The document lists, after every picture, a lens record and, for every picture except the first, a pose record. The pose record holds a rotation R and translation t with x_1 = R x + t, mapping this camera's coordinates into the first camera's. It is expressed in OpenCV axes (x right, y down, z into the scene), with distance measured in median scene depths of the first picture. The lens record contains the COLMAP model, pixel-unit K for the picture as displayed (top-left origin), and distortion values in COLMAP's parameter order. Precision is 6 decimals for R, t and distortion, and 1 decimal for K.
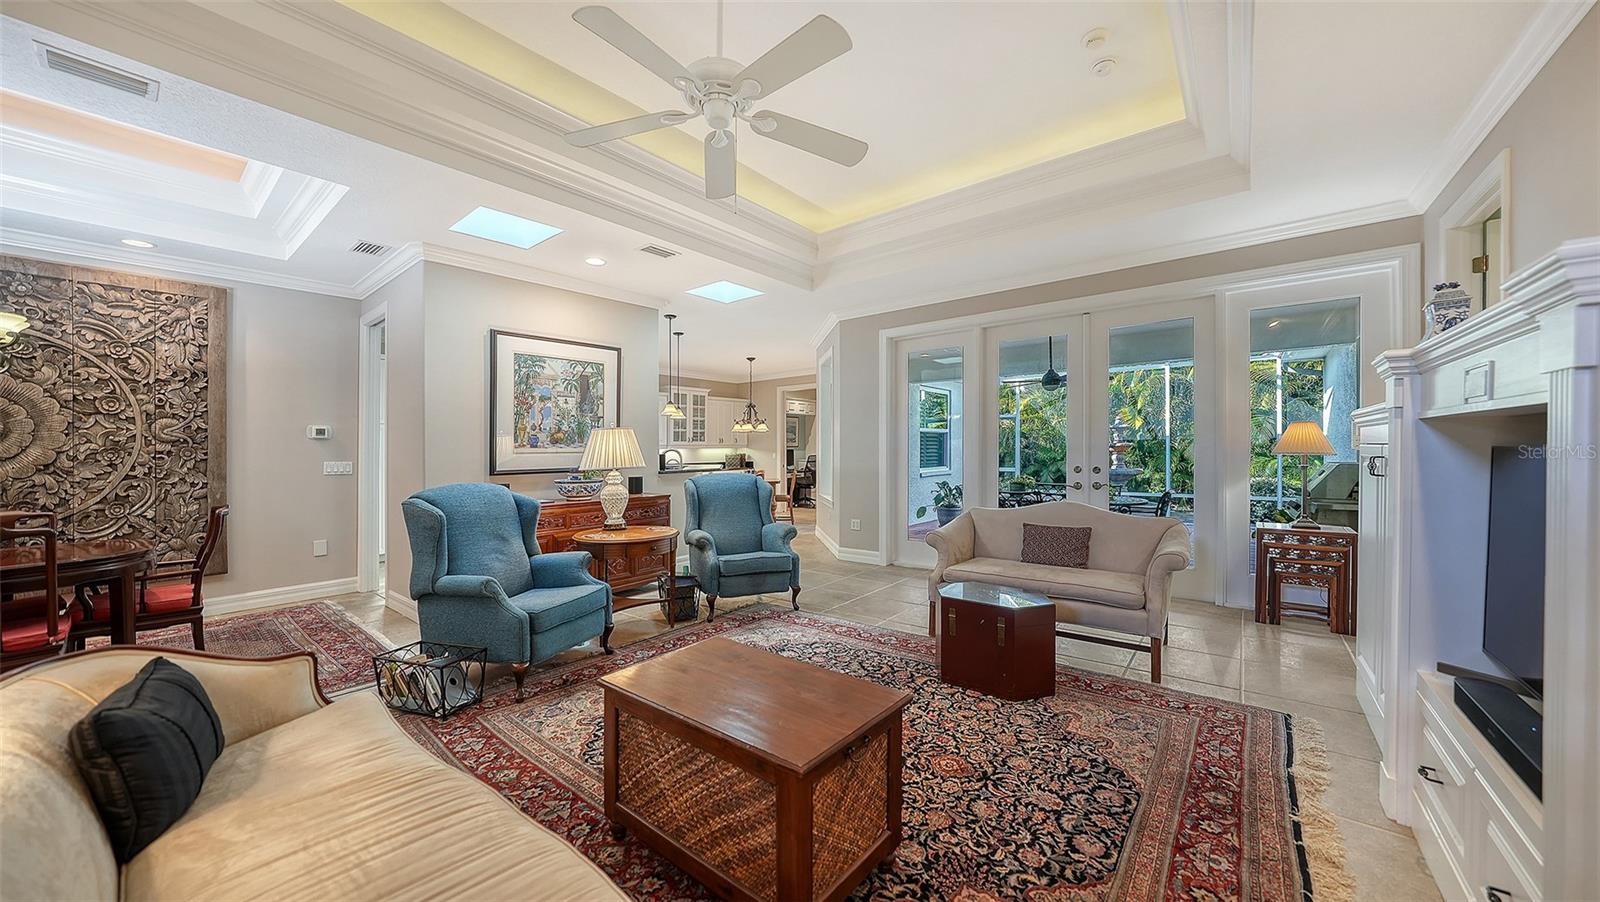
lens RADIAL K [[564.7, 0, 797.4], [0, 564.7, 441.1], [0, 0, 1]] dist [-0.017091, 0.002021]
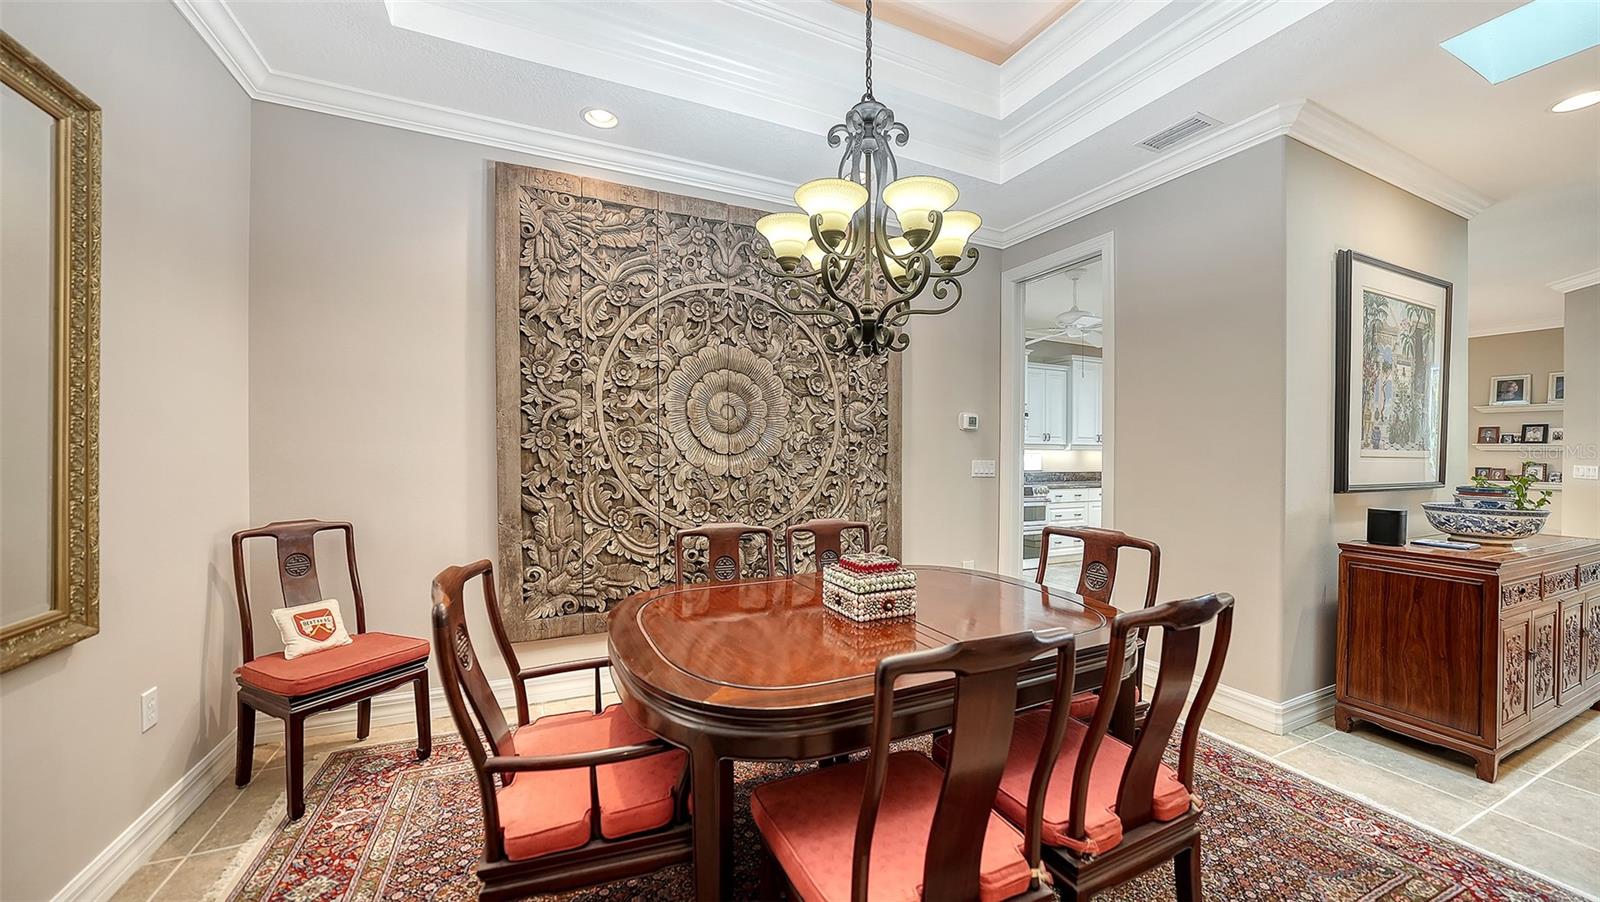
lens RADIAL K [[564.7, 0, 776.1], [0, 564.7, 453.1], [0, 0, 1]] dist [-0.017091, 0.002021]
pose [[0.892500, 0.028029, -0.450176, -0.912773], [-0.018153, 0.999491, 0.026242, 0.014961], [0.450682, -0.015249, 0.892554, 0.219107]]
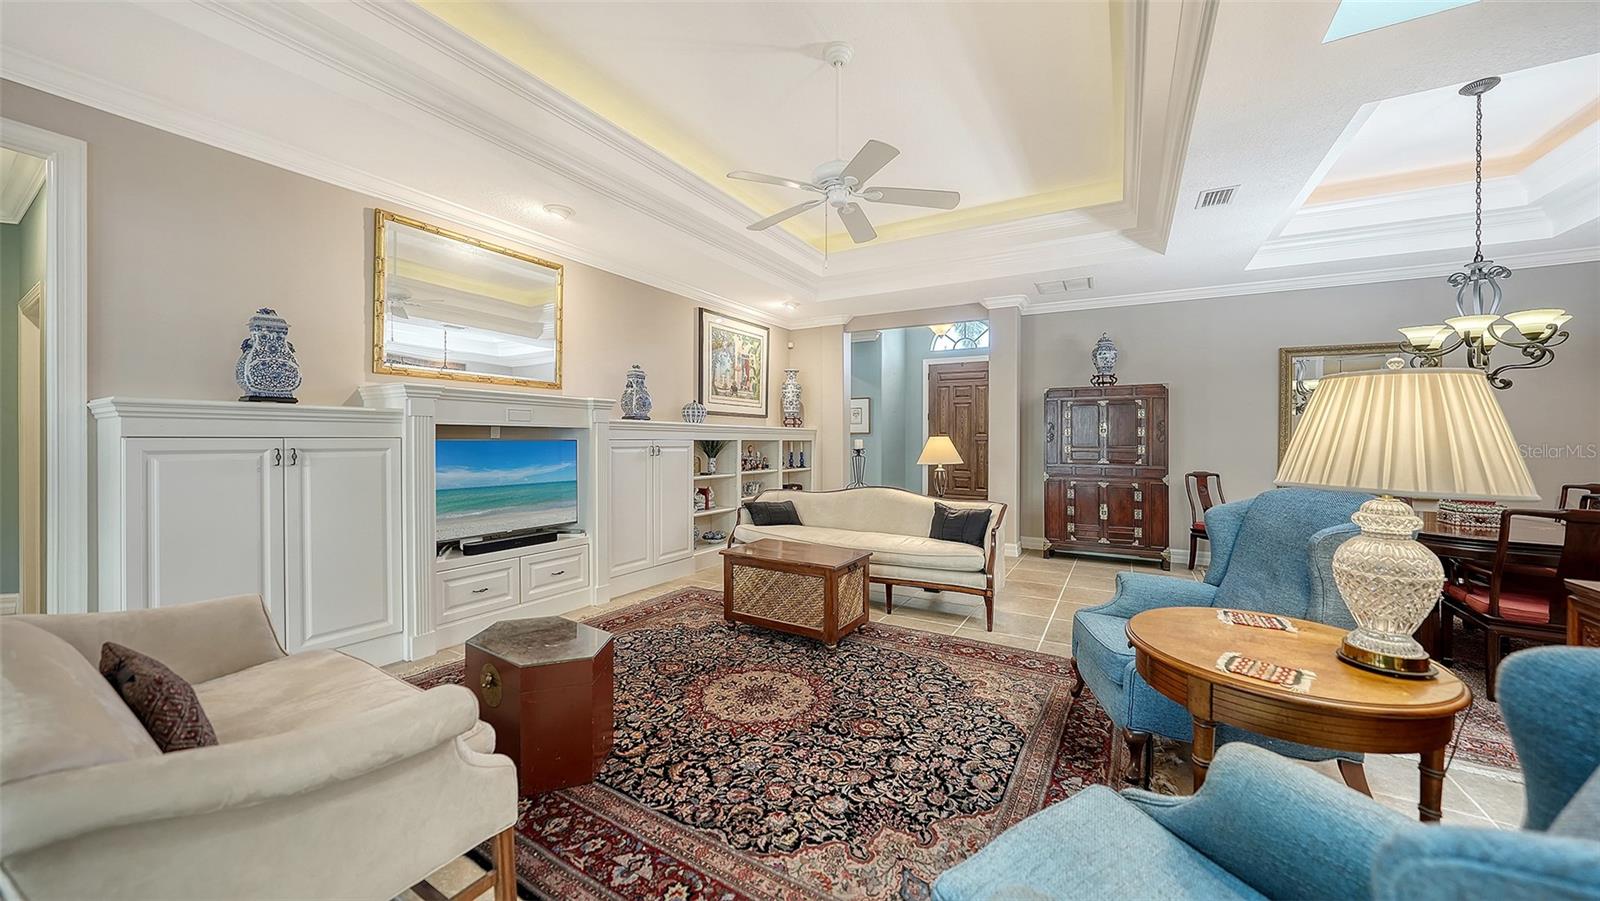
lens RADIAL K [[555.8, 0, 803.5], [0, 555.8, 439.3], [0, 0, 1]] dist [-0.002522, 0.000500]
pose [[-0.988649, 0.009072, -0.149969, 0.080199], [0.010545, 0.999904, -0.009026, 0.014590], [0.149873, -0.010505, -0.988649, 1.309429]]
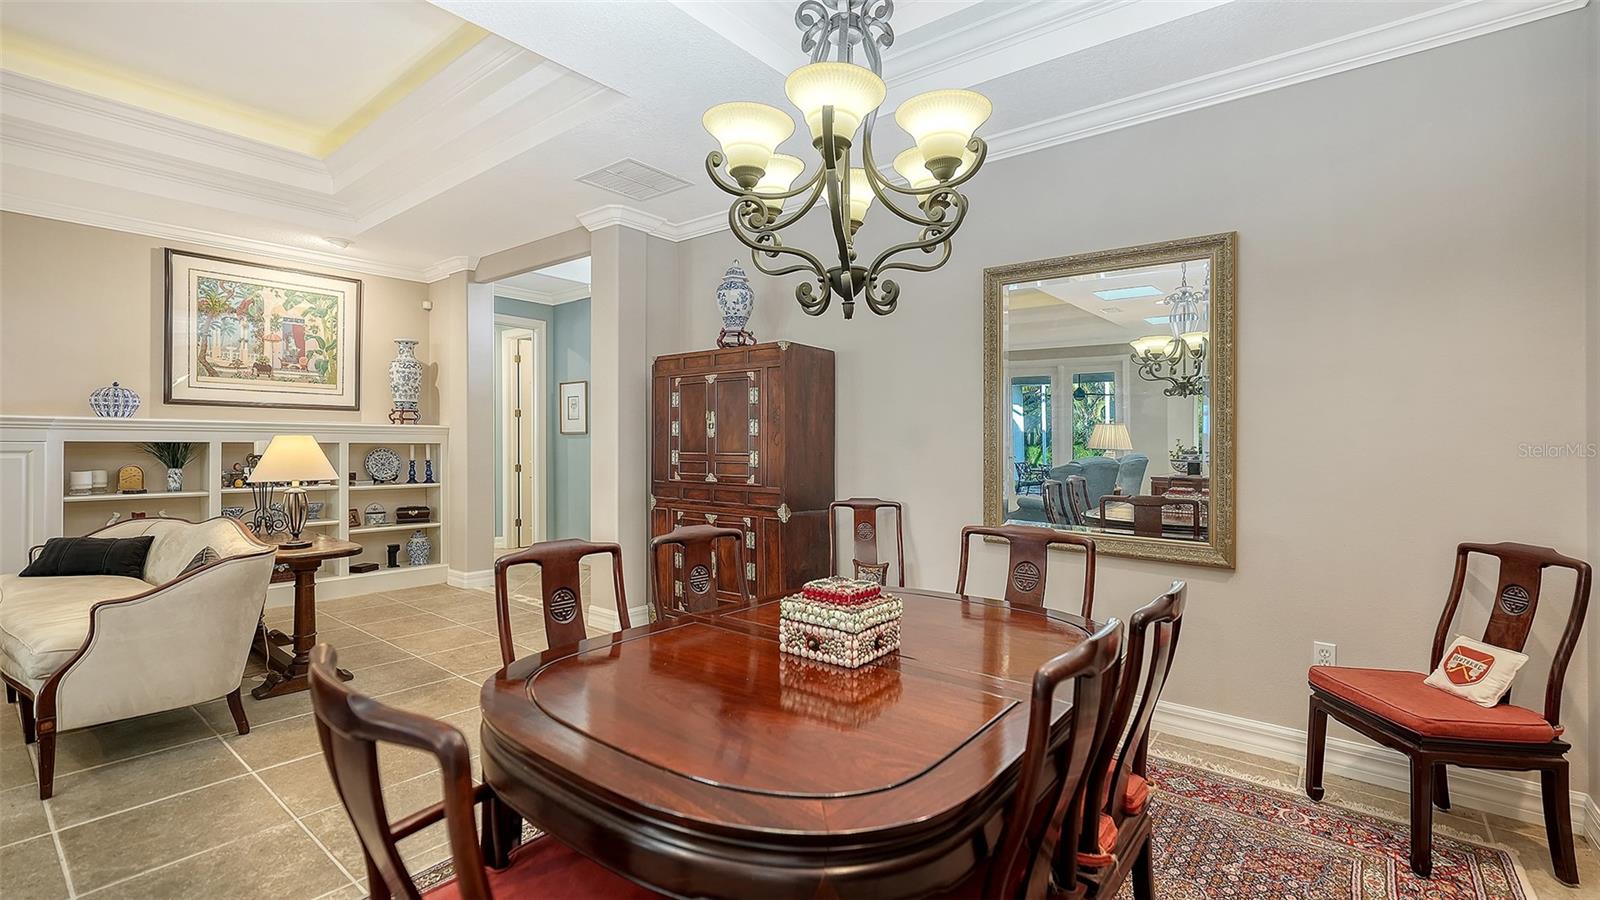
lens RADIAL K [[701.1, 0, 772.3], [0, 701.1, 435.4], [0, 0, 1]] dist [-0.002190, -0.000153]
pose [[-0.999830, 0.009425, 0.015825, -0.993422], [0.009107, 0.999758, -0.020030, 0.023613], [-0.016010, -0.019882, -0.999674, 1.067187]]
